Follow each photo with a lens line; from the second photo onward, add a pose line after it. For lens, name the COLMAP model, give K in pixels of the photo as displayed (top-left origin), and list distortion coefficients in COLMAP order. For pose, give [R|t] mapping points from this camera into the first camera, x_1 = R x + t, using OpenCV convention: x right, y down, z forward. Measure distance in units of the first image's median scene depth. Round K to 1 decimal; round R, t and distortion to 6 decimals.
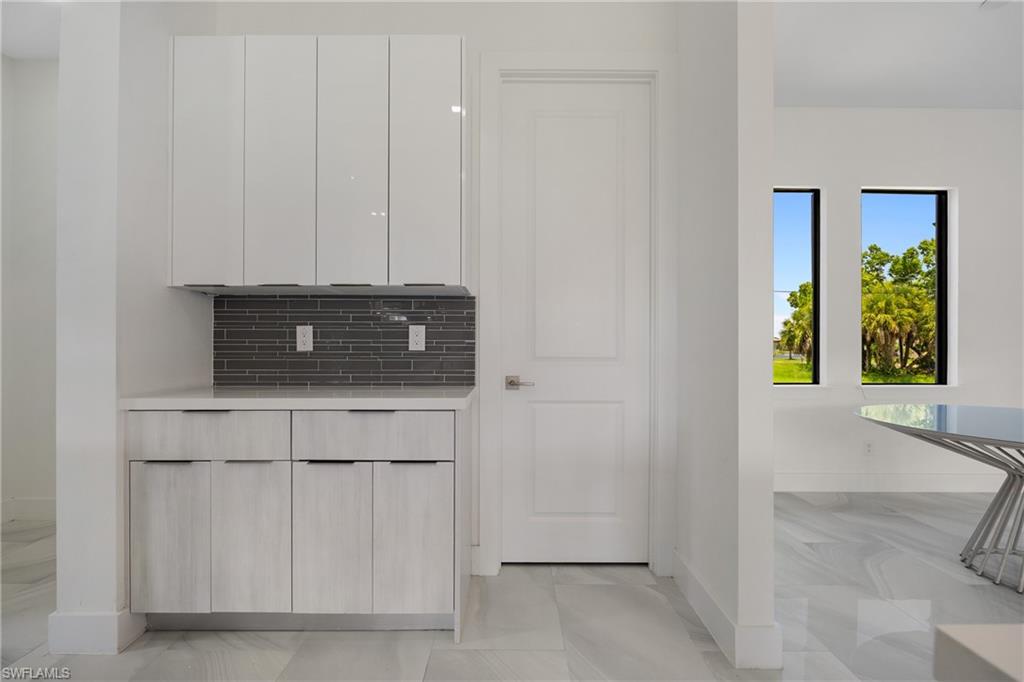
lens RADIAL K [[492.4, 0, 512.0], [0, 492.4, 341.0], [0, 0, 1]] dist [-0.003039, -0.000290]
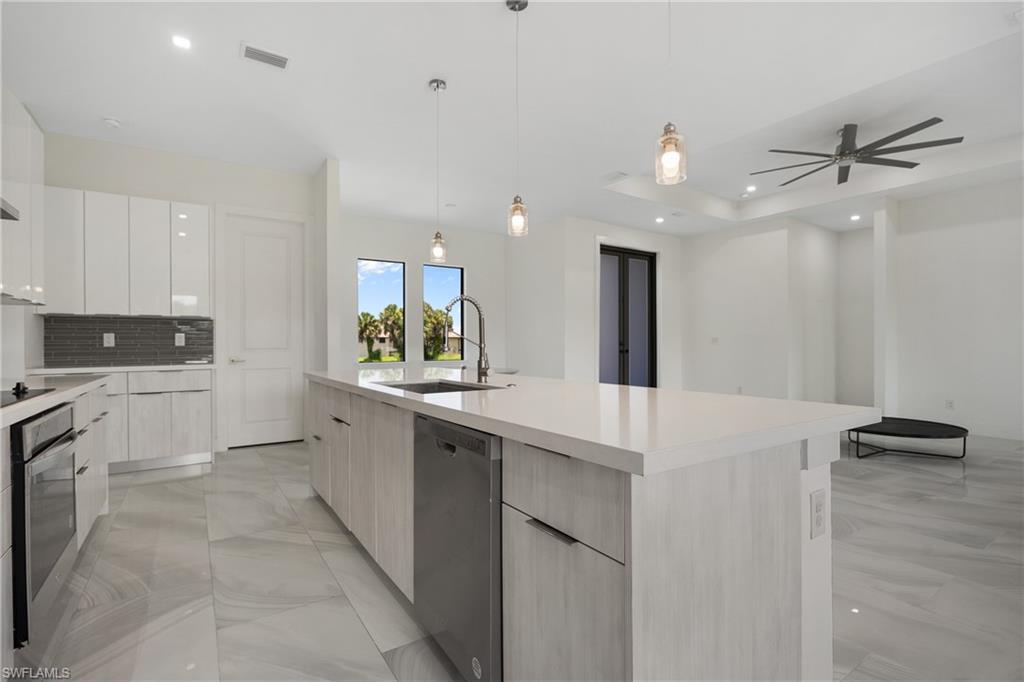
lens RADIAL K [[492.4, 0, 512.0], [0, 492.4, 341.0], [0, 0, 1]] dist [-0.003039, -0.000290]
pose [[0.835686, -0.003621, 0.549196, -0.162100], [0.000022, 0.999978, 0.006559, -0.013616], [-0.549208, -0.005469, 0.835668, -1.448648]]
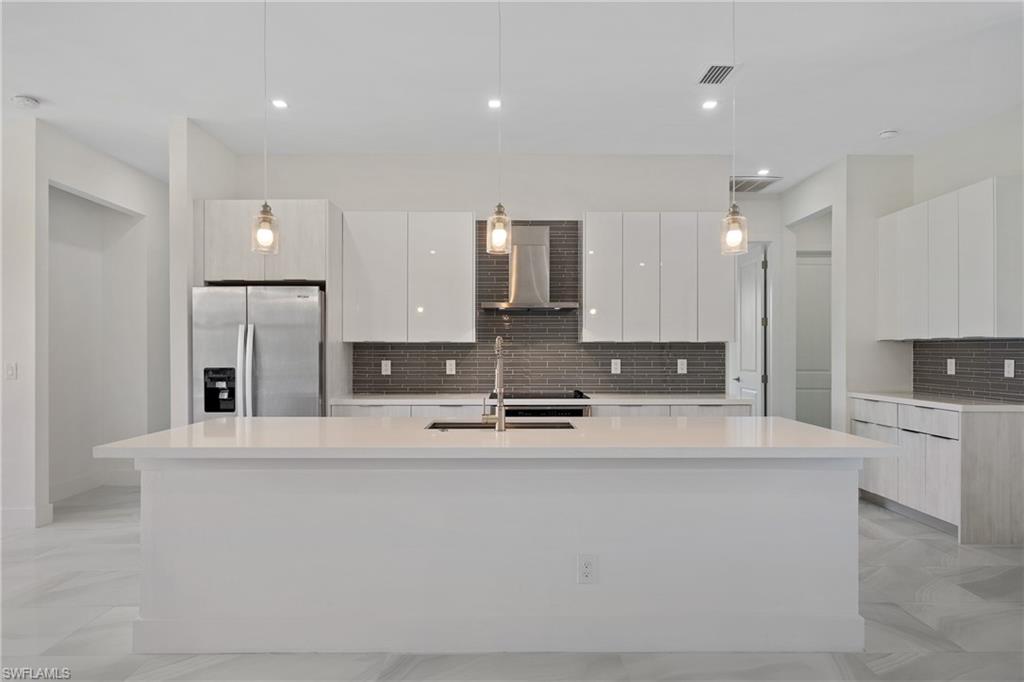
lens RADIAL K [[580.5, 0, 513.7], [0, 580.5, 352.9], [0, 0, 1]] dist [-0.001352, -0.000462]
pose [[0.003993, 0.000920, -0.999992, 1.505190], [0.007954, 0.999968, 0.000951, -0.064882], [0.999960, -0.007957, 0.003986, -0.464048]]
